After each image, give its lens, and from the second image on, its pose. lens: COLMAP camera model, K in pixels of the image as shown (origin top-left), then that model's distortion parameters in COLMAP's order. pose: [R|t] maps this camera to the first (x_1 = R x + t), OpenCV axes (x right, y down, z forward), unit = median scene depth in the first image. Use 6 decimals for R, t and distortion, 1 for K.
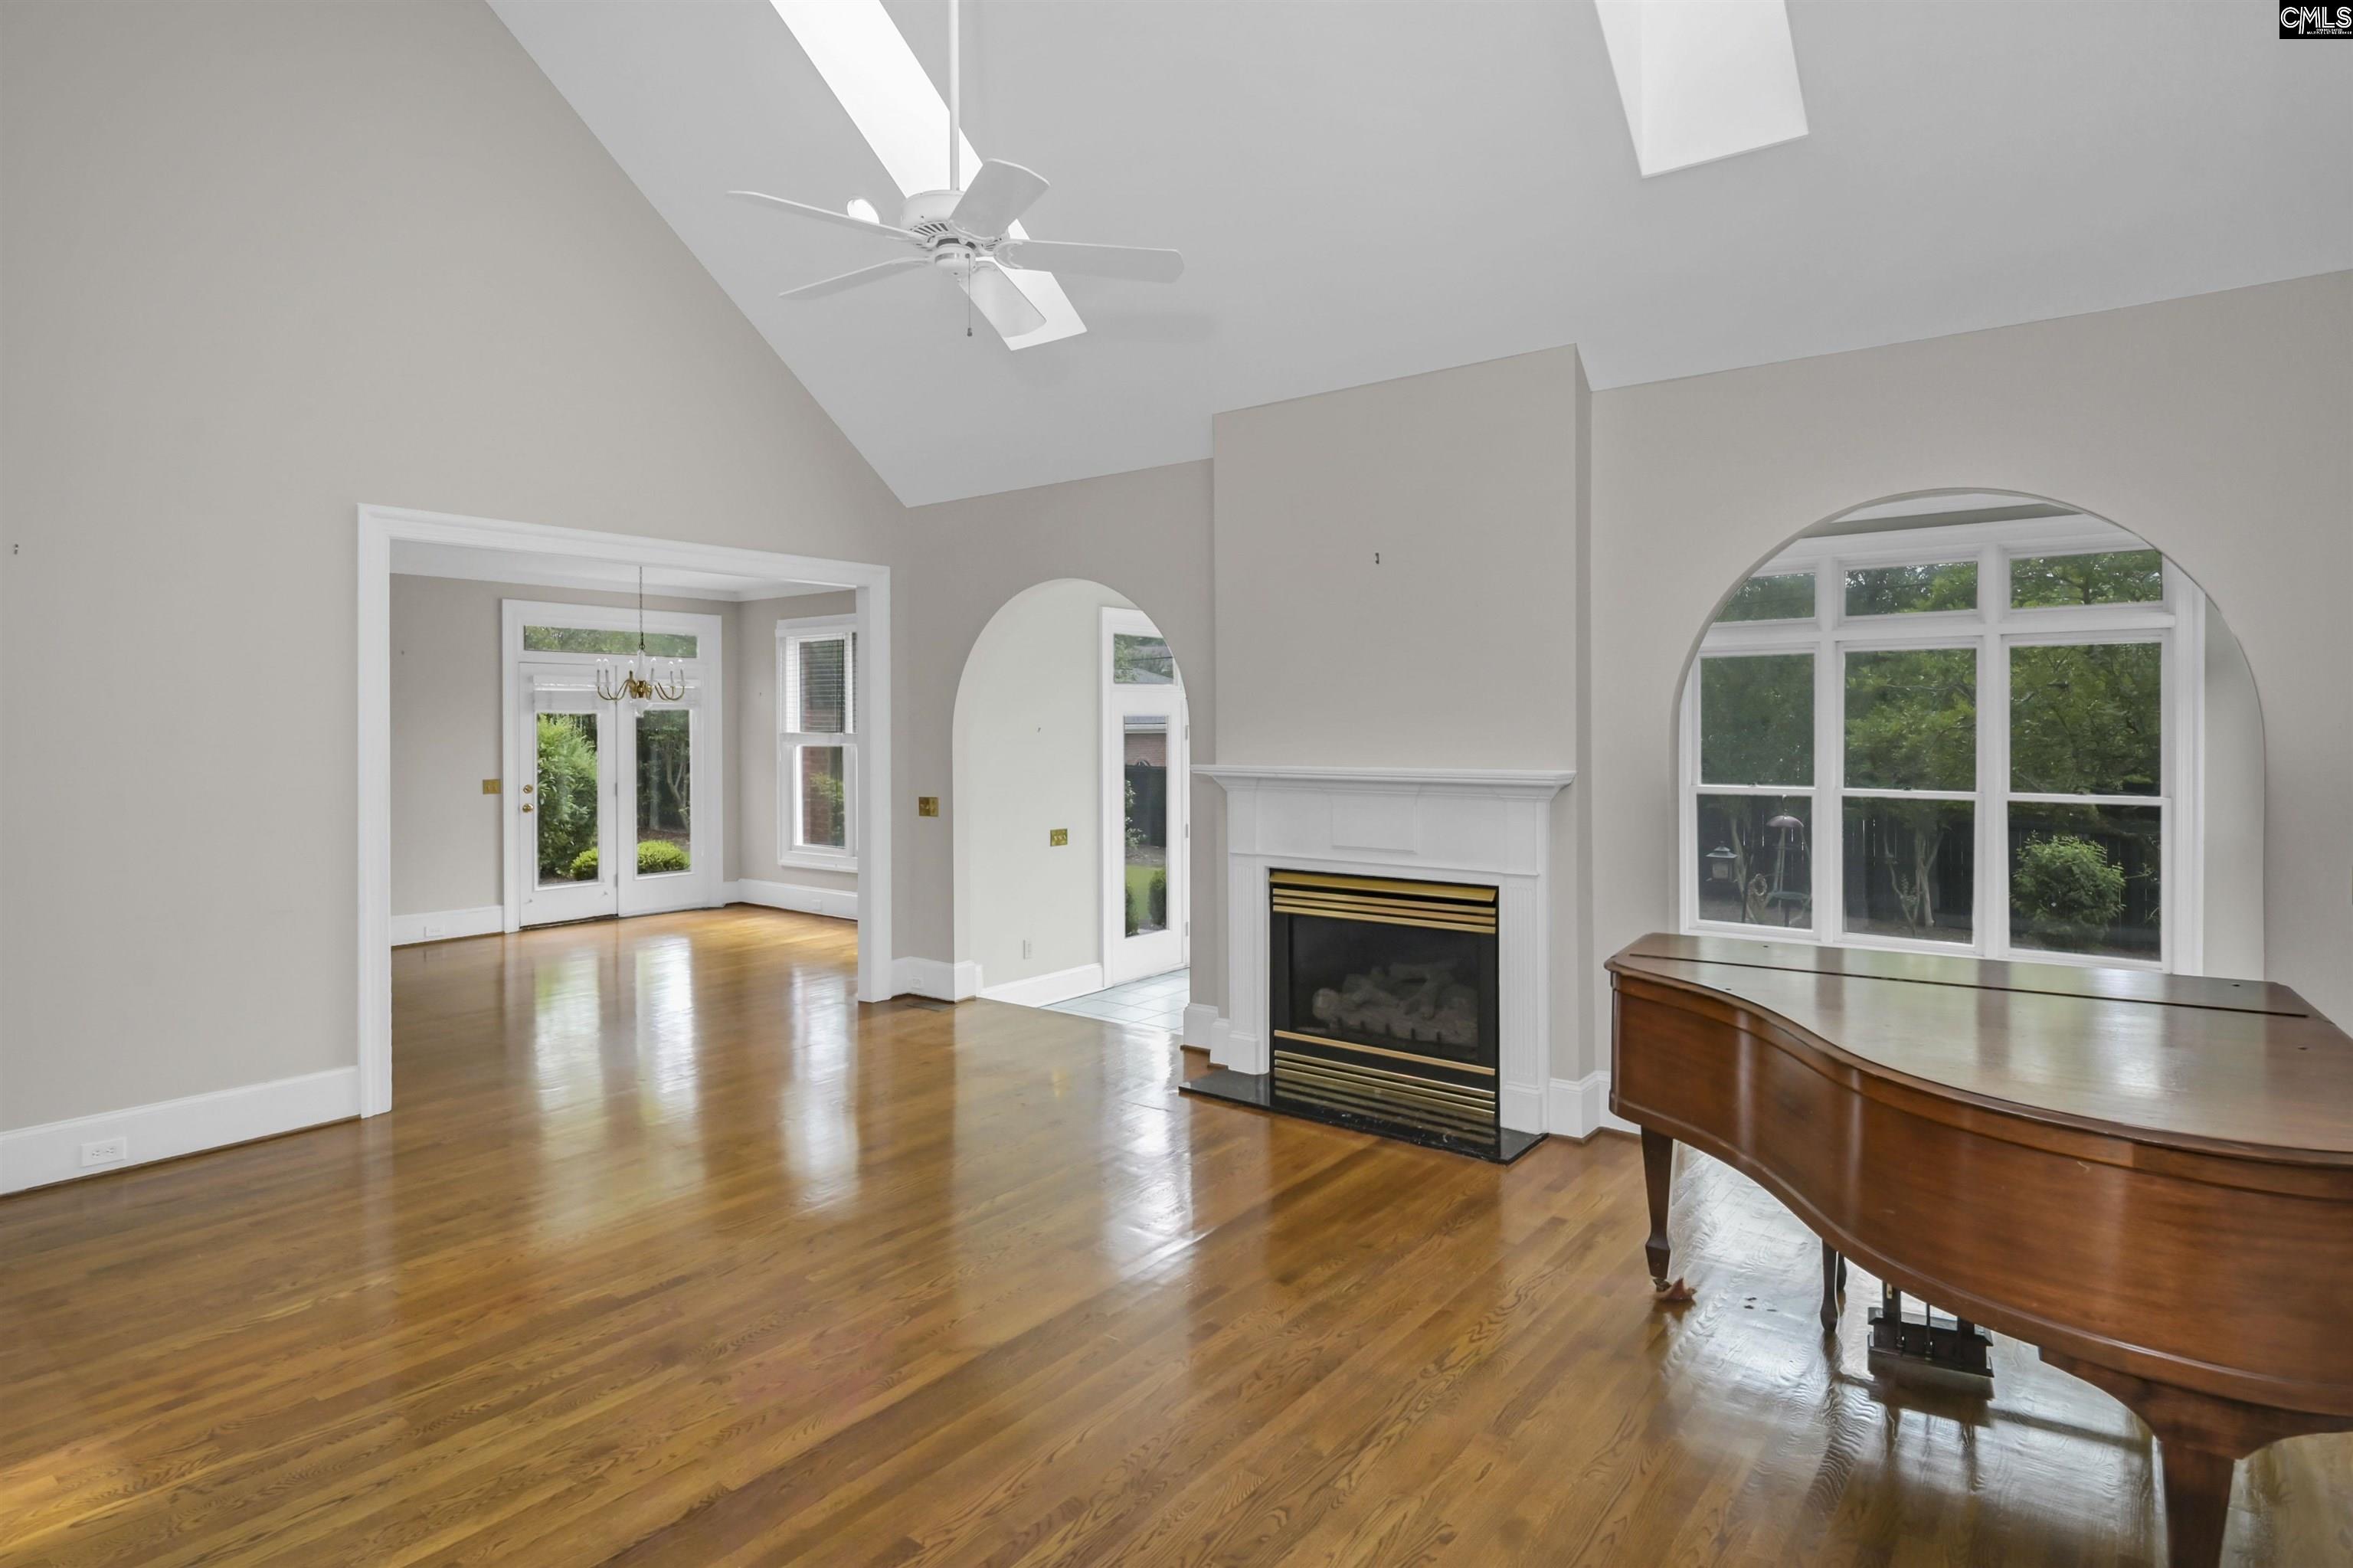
lens RADIAL K [[1300.4, 0, 1175.0], [0, 1300.4, 734.9], [0, 0, 1]] dist [0.001495, -0.000288]
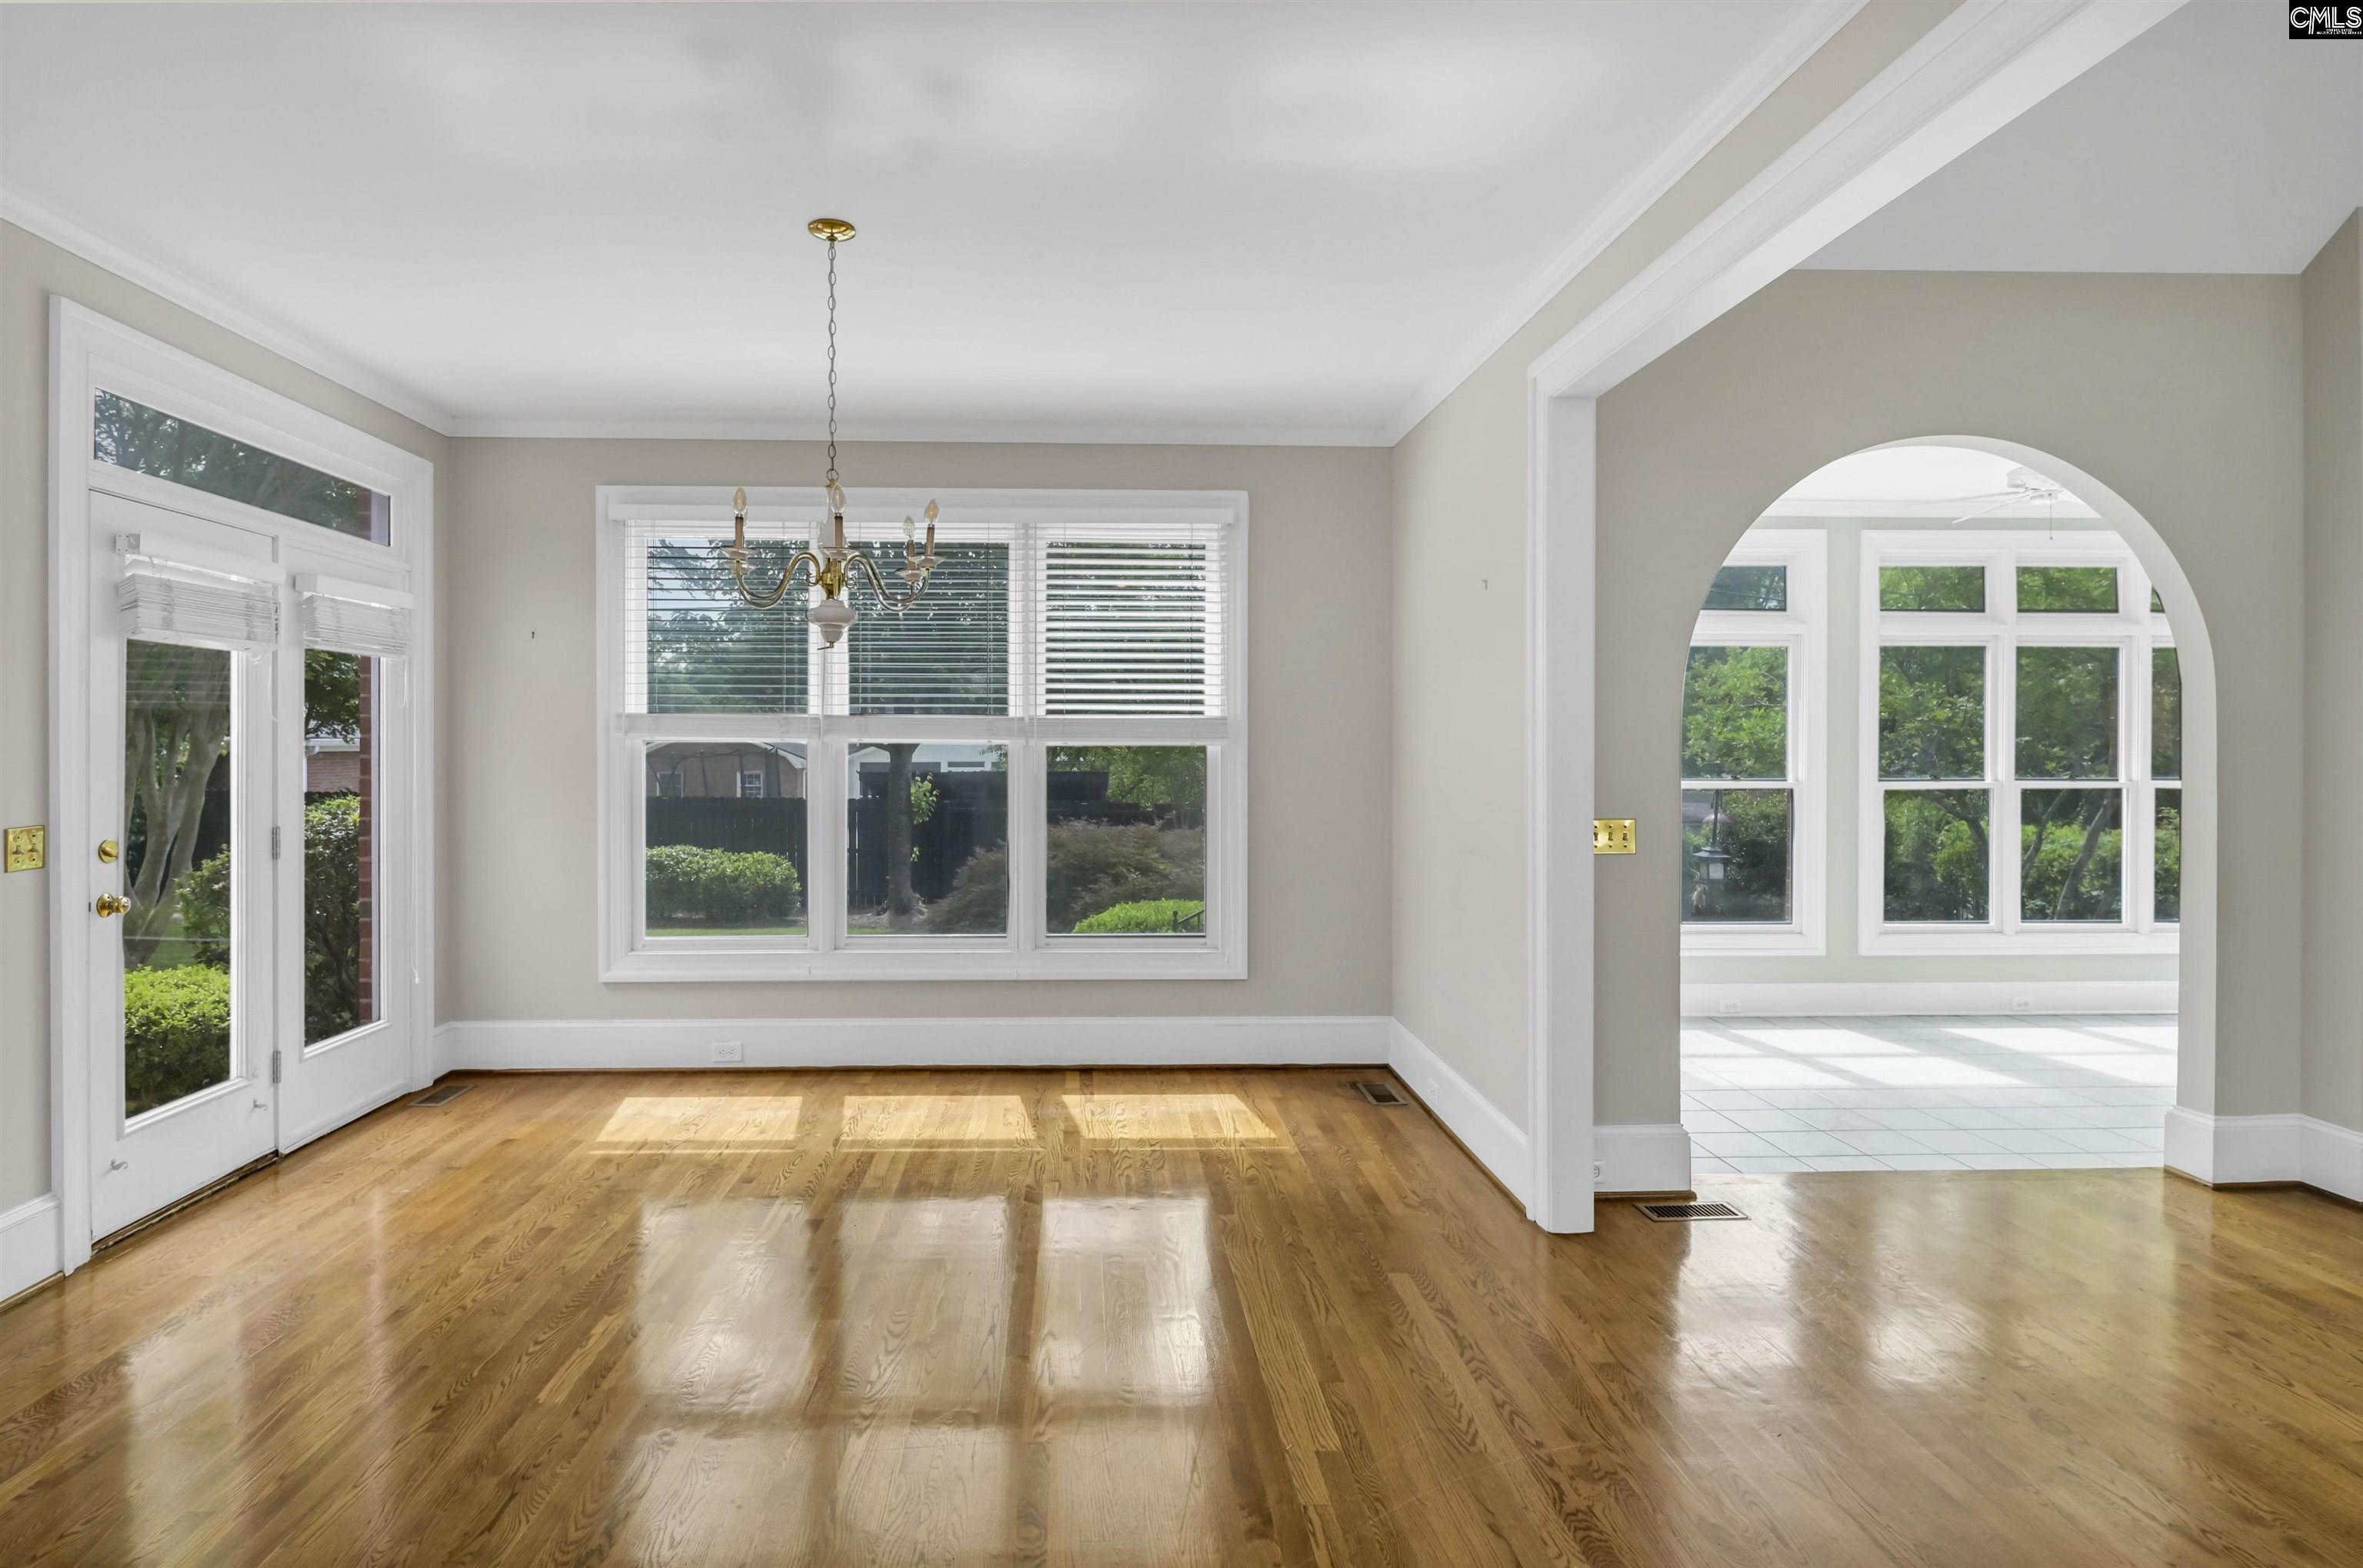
lens RADIAL K [[1305.7, 0, 1179.9], [0, 1305.7, 734.7], [0, 0, 1]] dist [0.001495, -0.000288]
pose [[0.741377, 0.003858, 0.671078, -0.593842], [0.003065, 0.999954, -0.009135, 0.013994], [-0.671082, 0.008830, 0.741331, 0.610786]]
